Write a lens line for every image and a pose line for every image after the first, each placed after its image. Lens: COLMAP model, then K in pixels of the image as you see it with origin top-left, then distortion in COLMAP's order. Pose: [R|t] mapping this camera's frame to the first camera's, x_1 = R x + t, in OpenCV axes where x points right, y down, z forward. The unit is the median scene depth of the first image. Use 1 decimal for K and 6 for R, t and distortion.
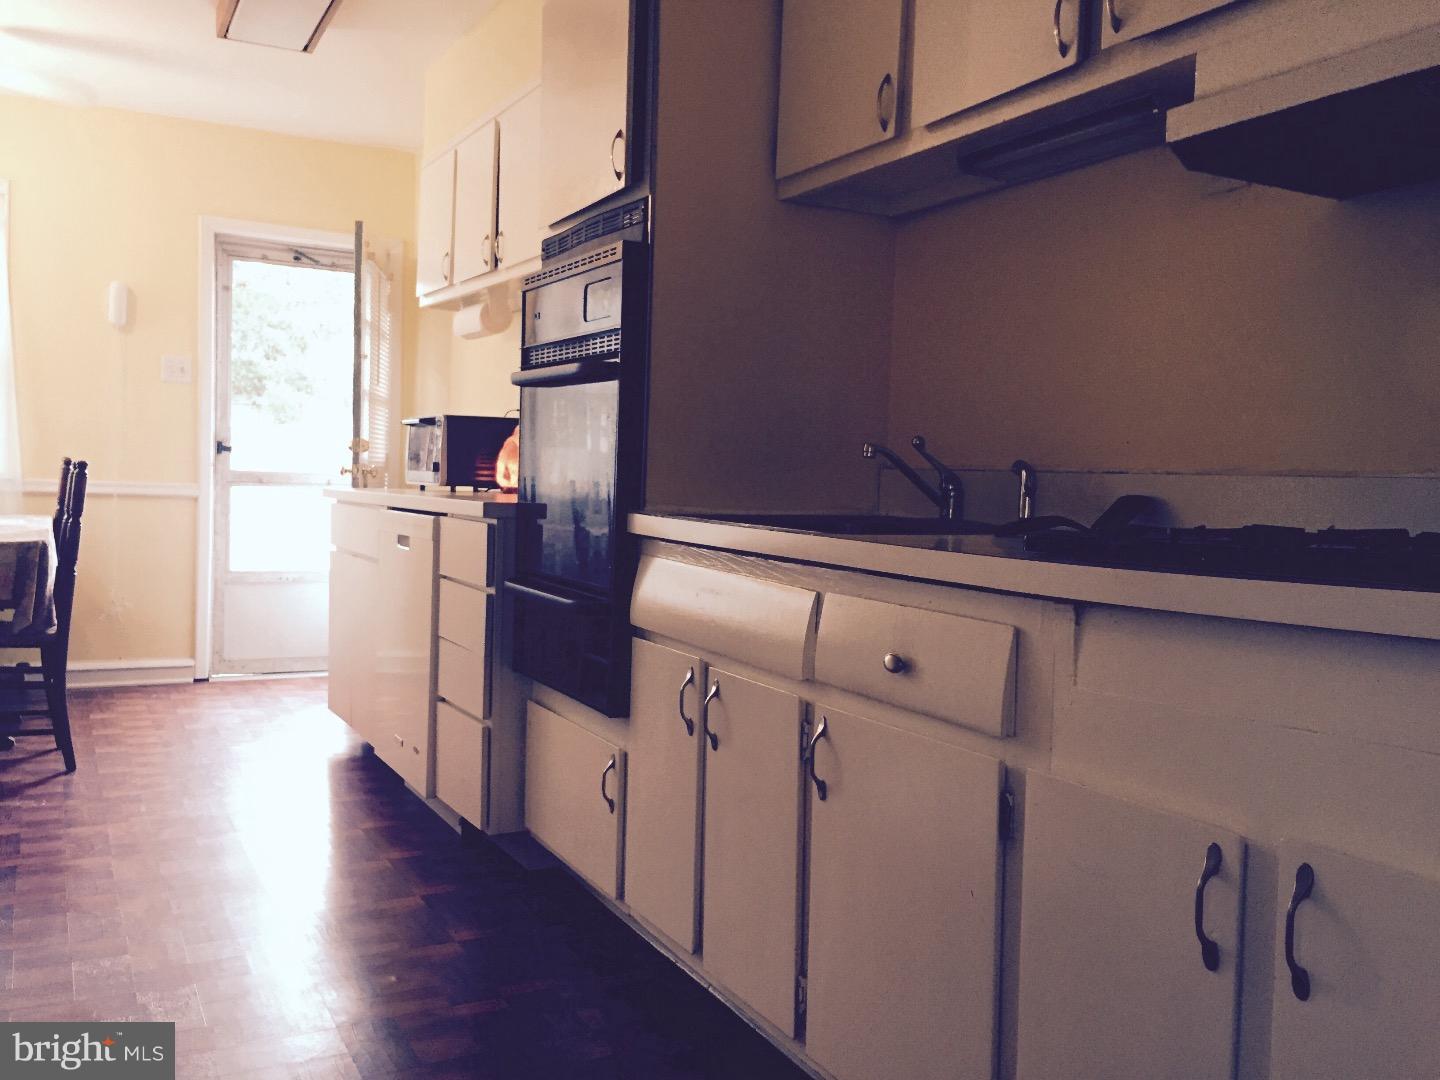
lens RADIAL K [[1213.1, 0, 720.0], [0, 1213.1, 540.0], [0, 0, 1]] dist [0.028862, -0.003169]
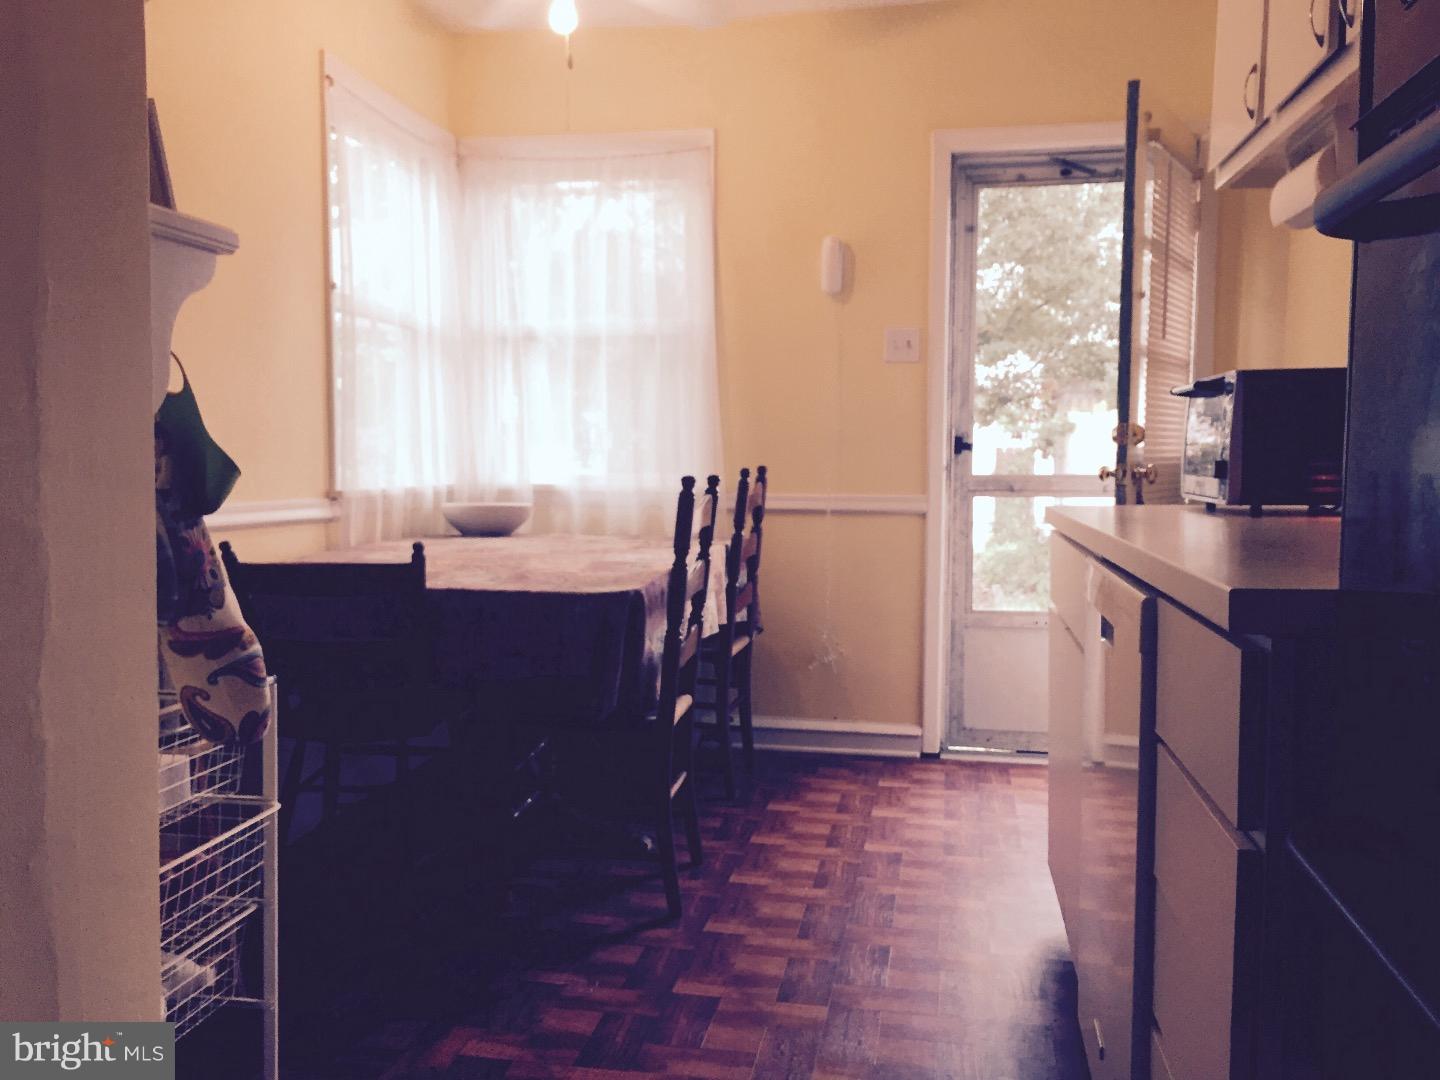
lens RADIAL K [[1213.1, 0, 720.0], [0, 1213.1, 540.0], [0, 0, 1]] dist [0.028862, -0.003169]
pose [[0.762642, 0.015510, -0.646635, -0.041734], [-0.010230, 0.999877, 0.011917, -0.025775], [0.646740, -0.002474, 0.762707, 0.347376]]
